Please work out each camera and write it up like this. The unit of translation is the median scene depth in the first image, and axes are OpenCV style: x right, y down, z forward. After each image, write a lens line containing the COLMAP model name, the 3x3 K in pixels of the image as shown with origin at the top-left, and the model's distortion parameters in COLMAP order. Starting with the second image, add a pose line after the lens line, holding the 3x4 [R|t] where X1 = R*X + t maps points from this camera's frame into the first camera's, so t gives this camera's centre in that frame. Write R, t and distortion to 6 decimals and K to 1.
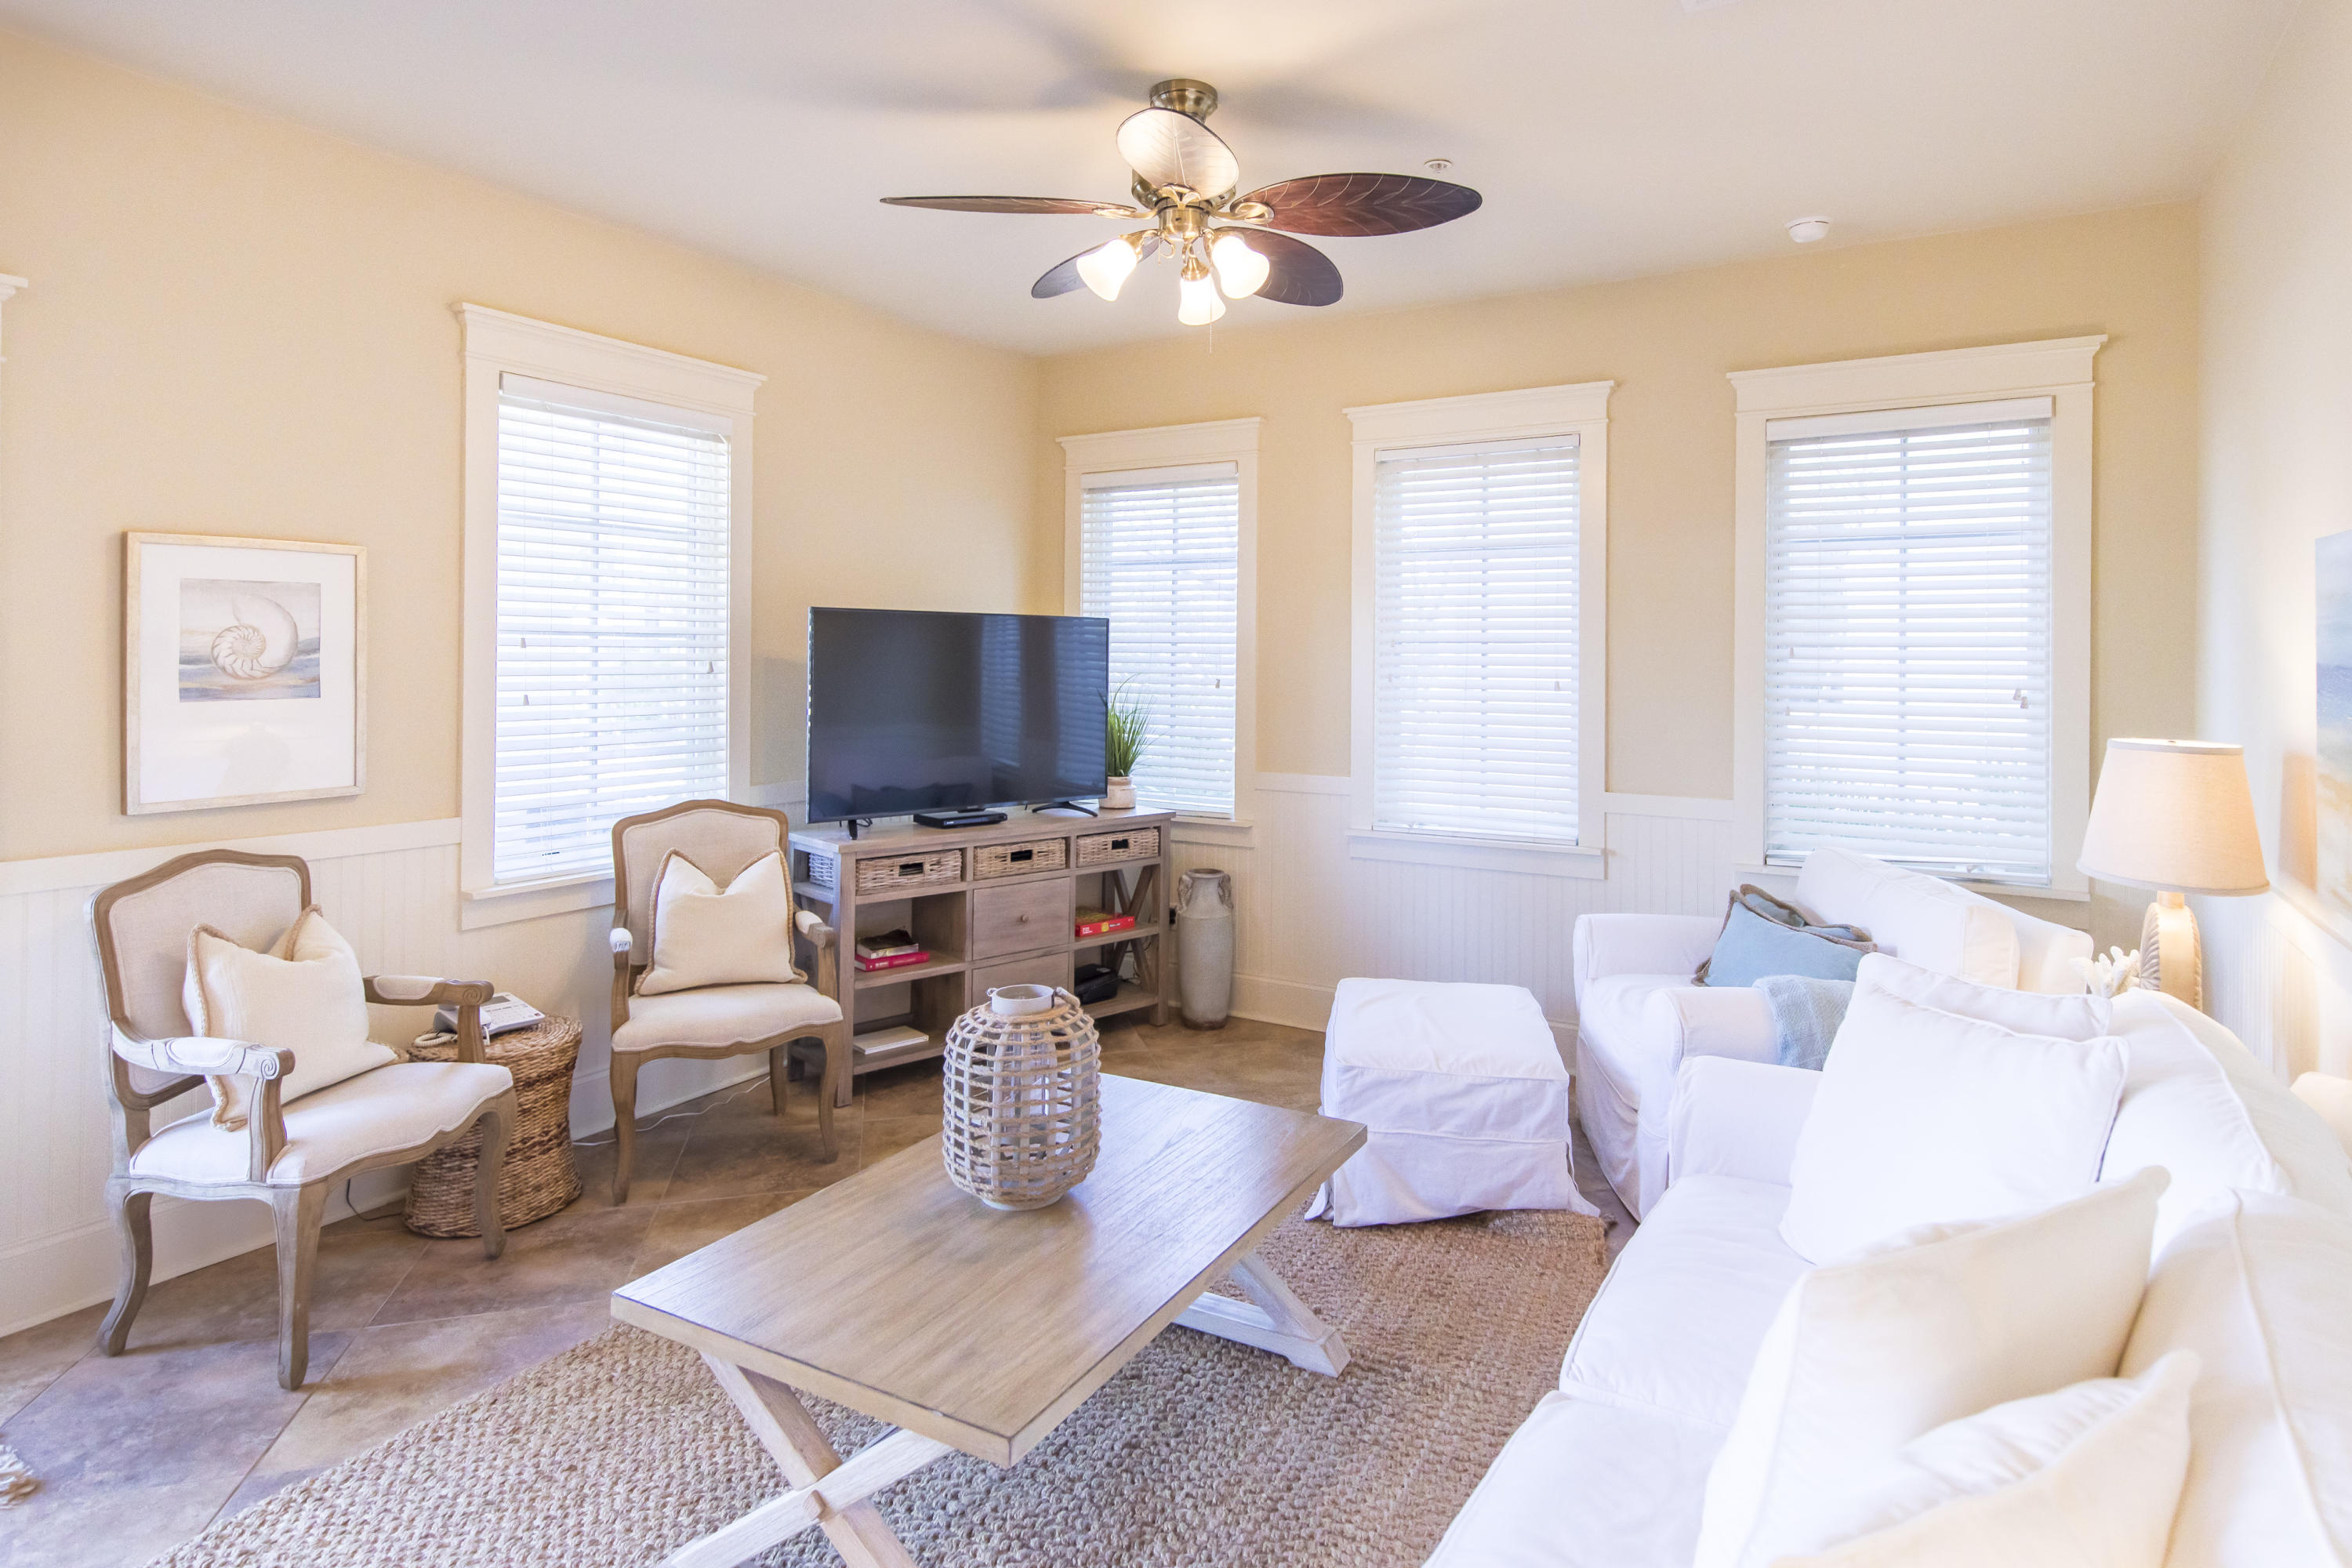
lens RADIAL K [[1235.5, 0, 1261.6], [0, 1235.5, 667.8], [0, 0, 1]] dist [-0.001316, 0.000443]
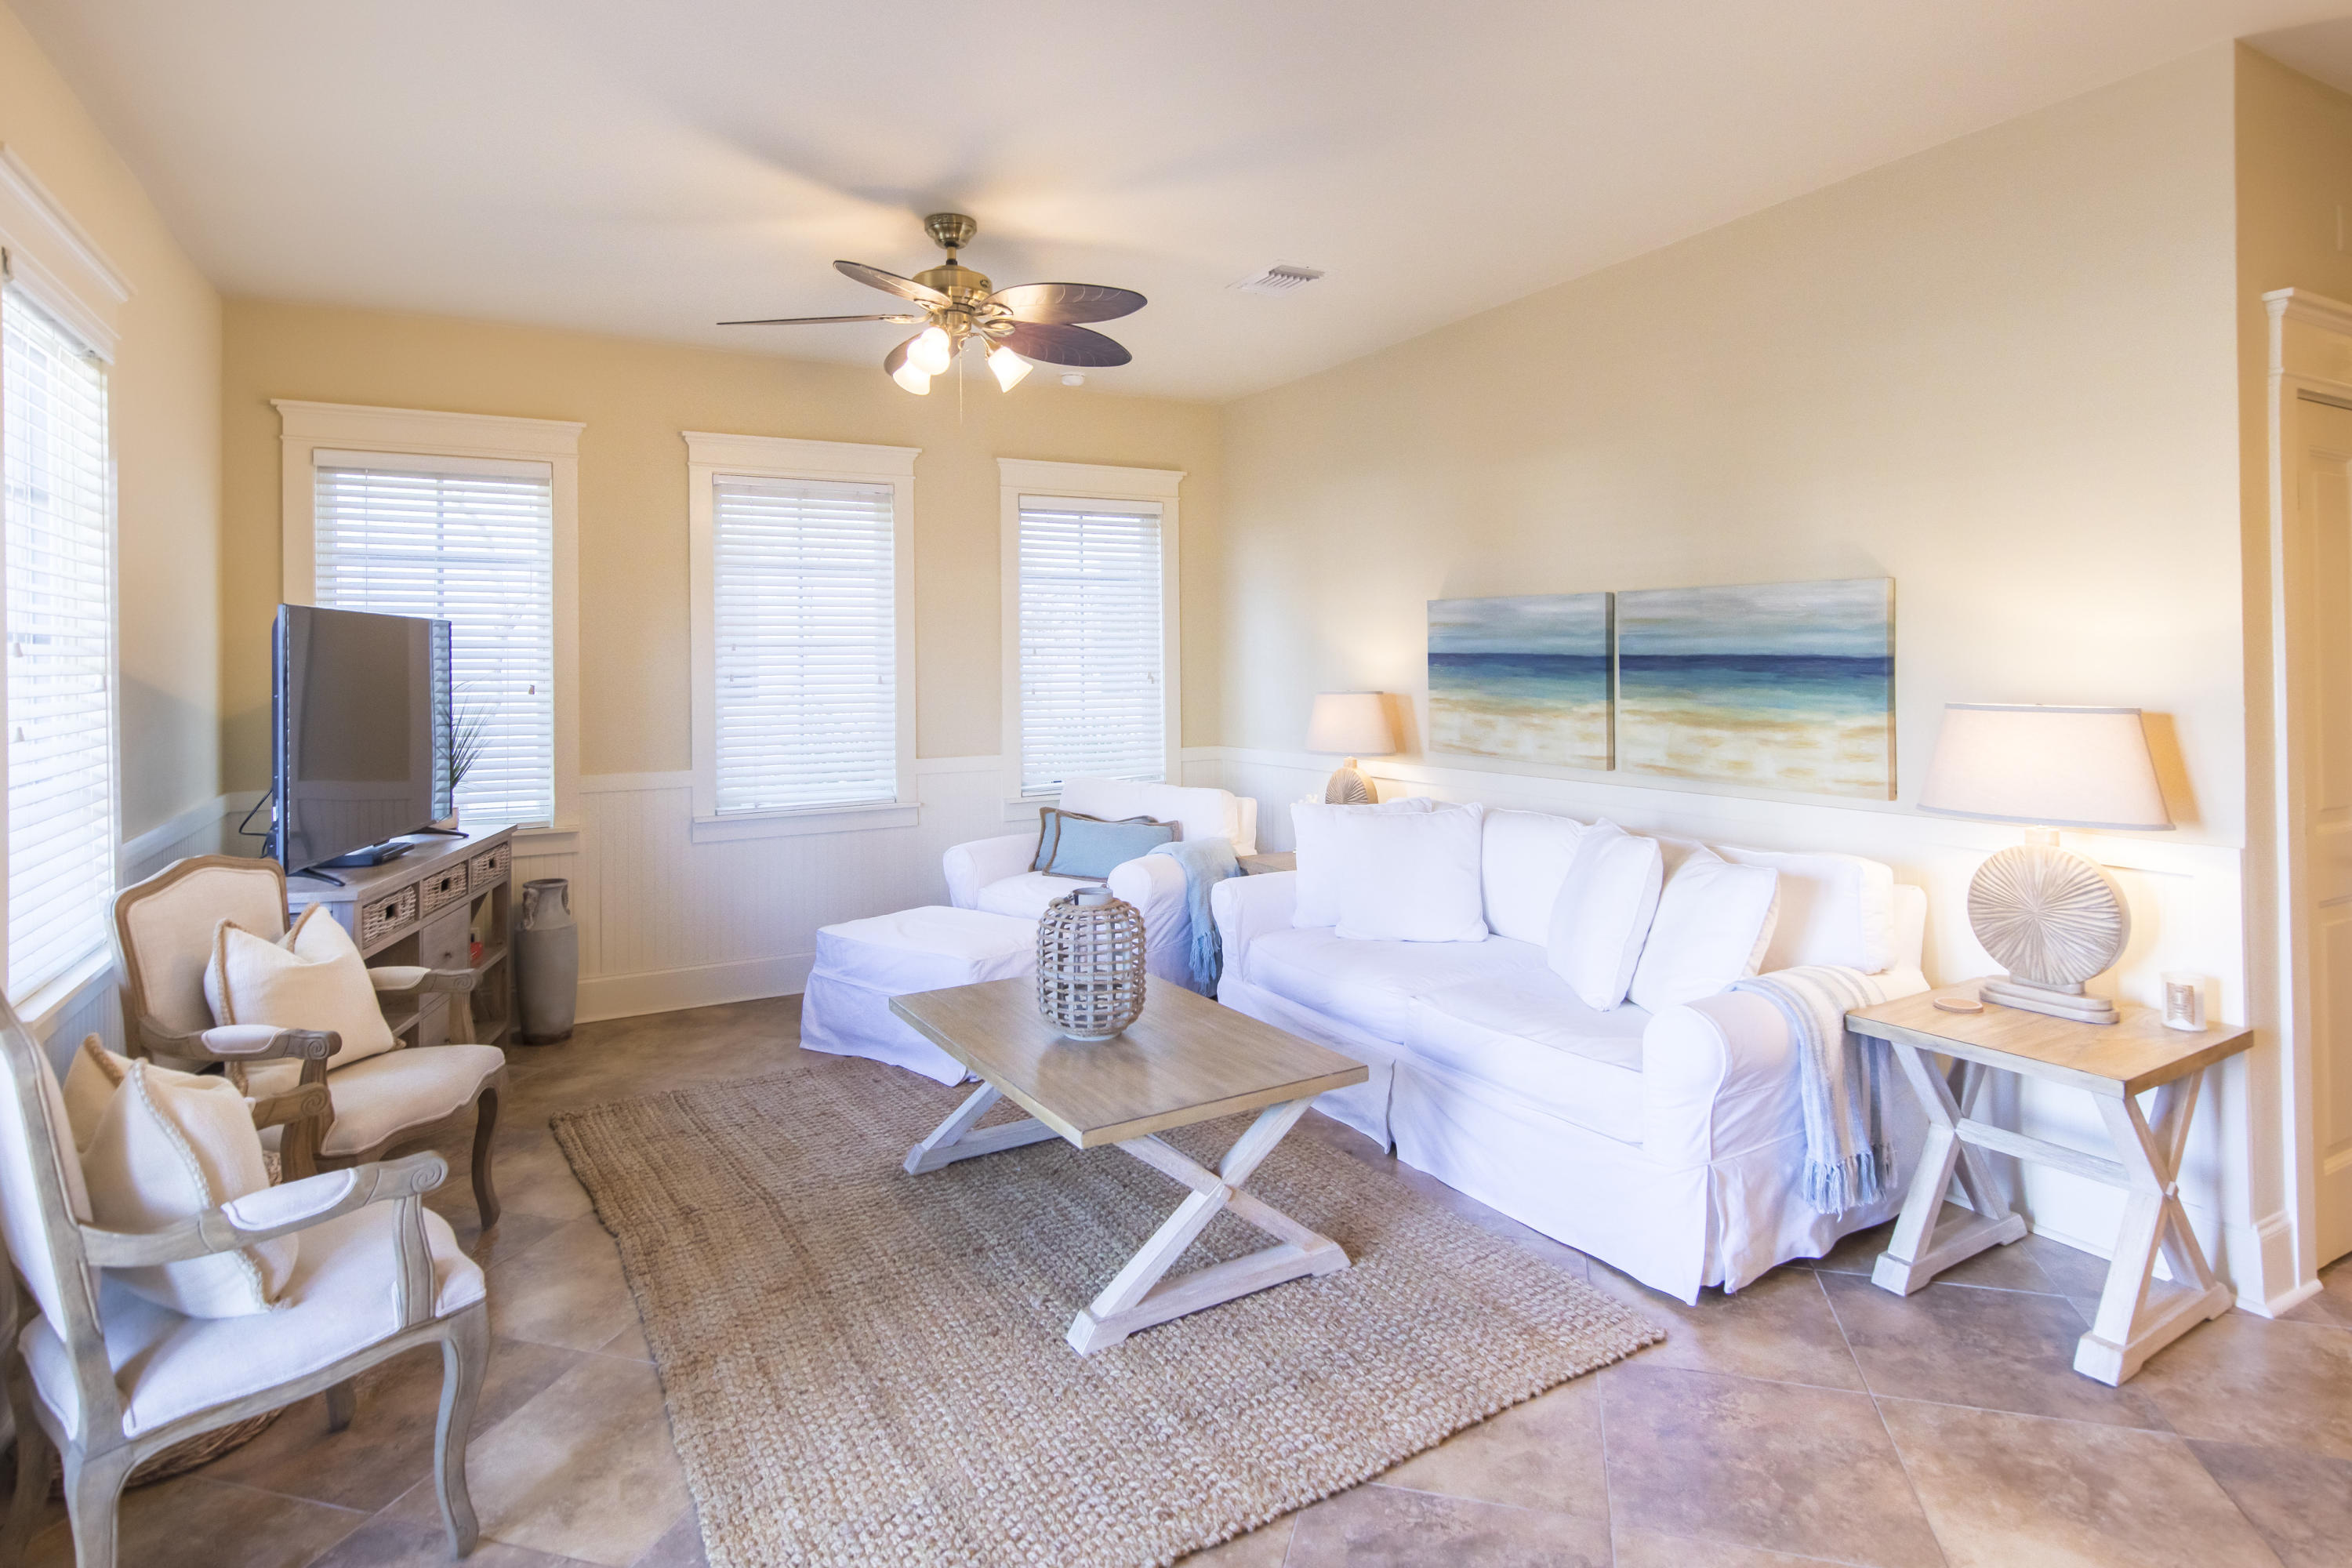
lens RADIAL K [[1235.5, 0, 1145.5], [0, 1235.5, 660.3], [0, 0, 1]] dist [-0.001316, 0.000443]
pose [[0.517212, -0.010703, 0.855790, -0.702744], [0.024361, 0.999701, -0.002219, 0.004078], [-0.855510, 0.021996, 0.517318, 0.102426]]
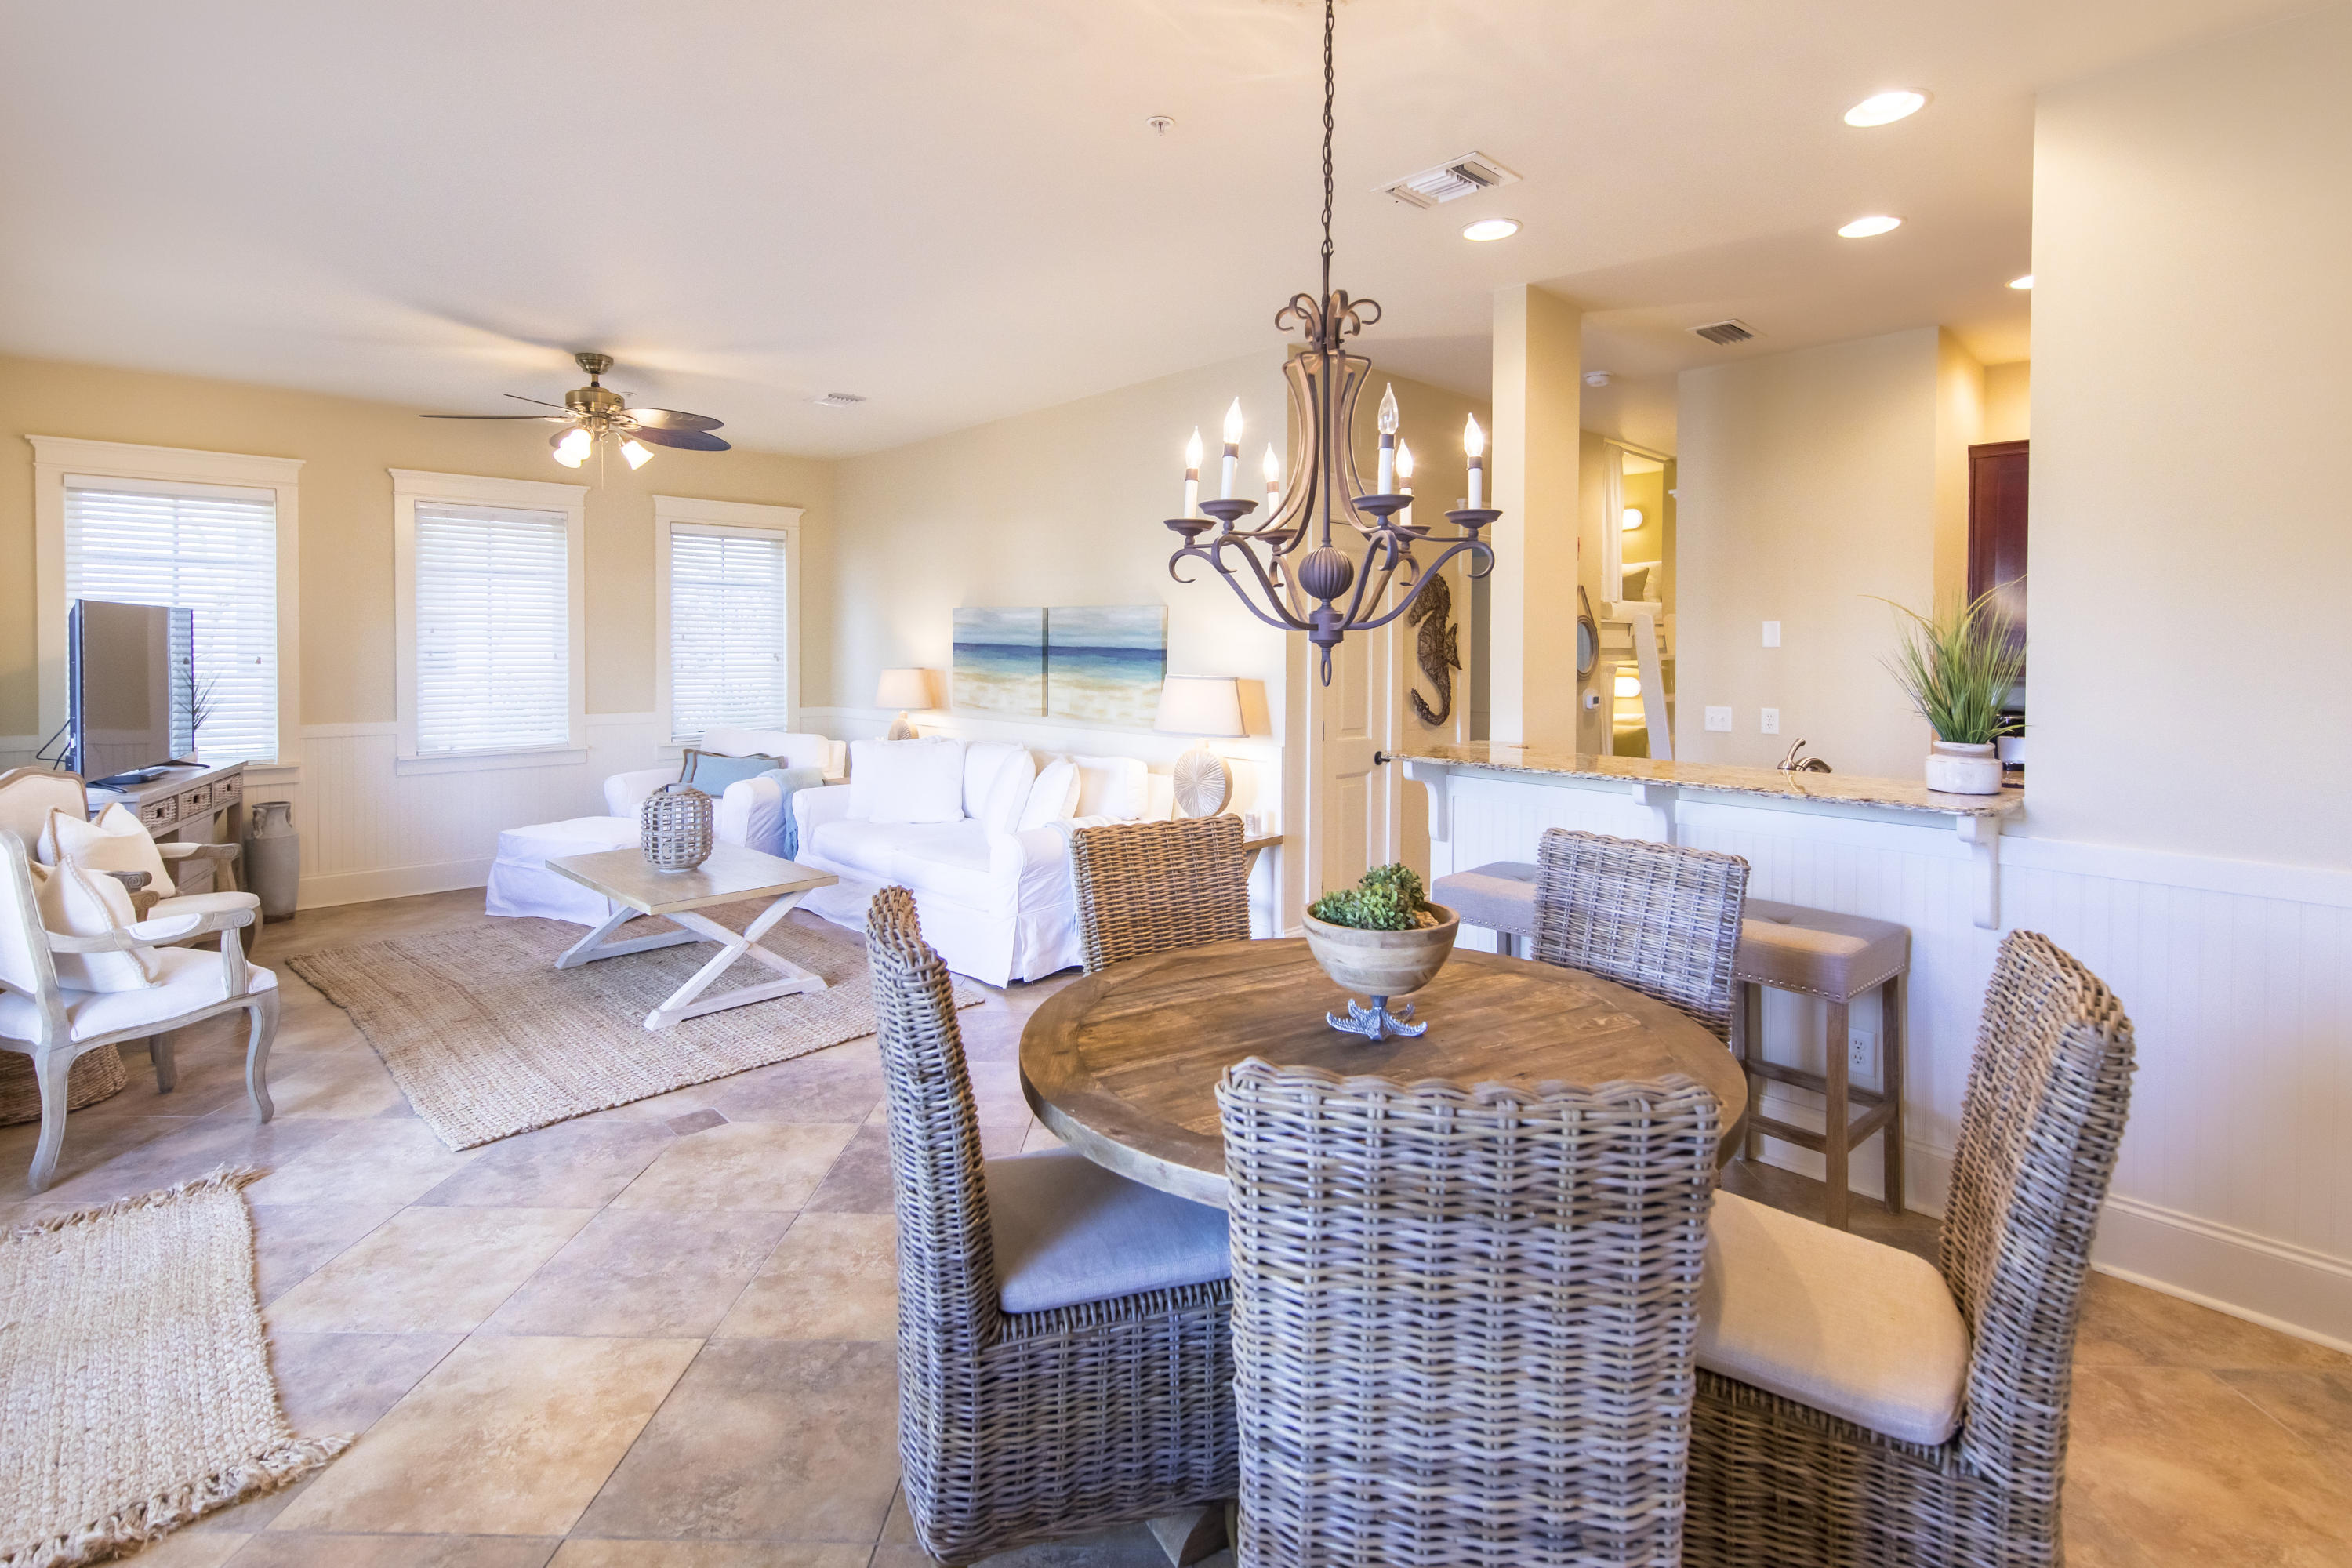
lens RADIAL K [[1105.1, 0, 1167.6], [0, 1105.1, 665.8], [0, 0, 1]] dist [0.006253, -0.000792]
pose [[0.276893, -0.024732, 0.960582, -1.007356], [0.009832, 0.999689, 0.022905, 0.001170], [-0.960850, 0.003103, 0.277050, -0.257191]]
